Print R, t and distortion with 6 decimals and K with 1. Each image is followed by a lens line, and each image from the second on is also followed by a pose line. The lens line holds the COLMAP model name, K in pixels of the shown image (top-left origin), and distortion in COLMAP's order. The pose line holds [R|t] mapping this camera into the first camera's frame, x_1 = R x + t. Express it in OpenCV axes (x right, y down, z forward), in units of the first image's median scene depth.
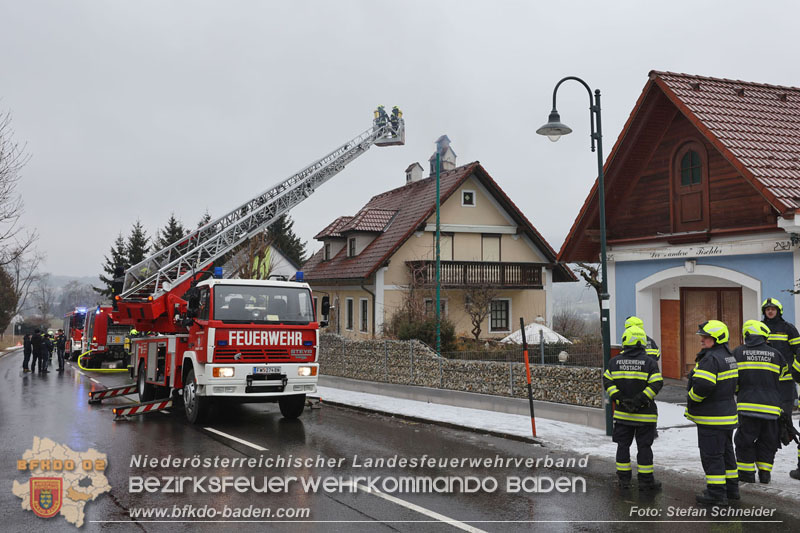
lens RADIAL K [[772.0, 0, 400.0], [0, 772.0, 266.5], [0, 0, 1]] dist [-0.077399, -0.000668]
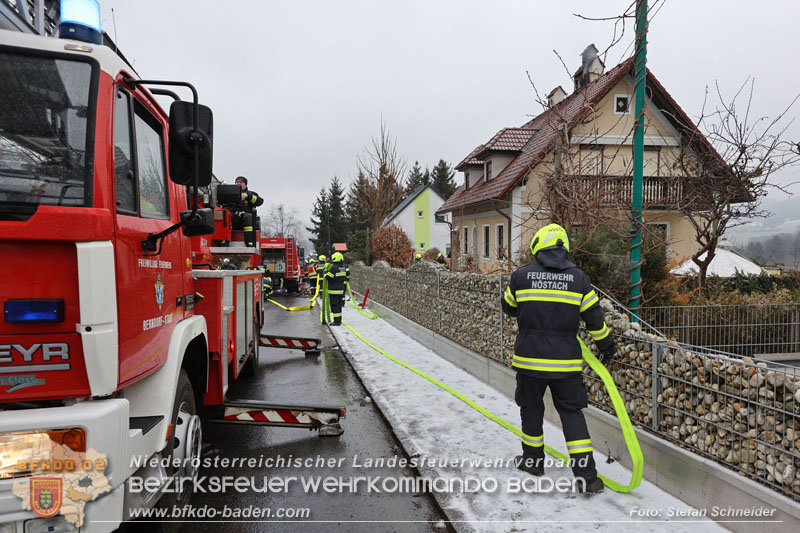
lens RADIAL K [[611.1, 0, 400.0], [0, 611.1, 266.5], [0, 0, 1]] dist [0.003488, -0.000343]
pose [[0.974100, 0.002376, -0.226107, 0.002140], [0.018984, 0.995555, 0.092249, 0.022488], [0.225321, -0.094152, 0.969725, 0.258719]]
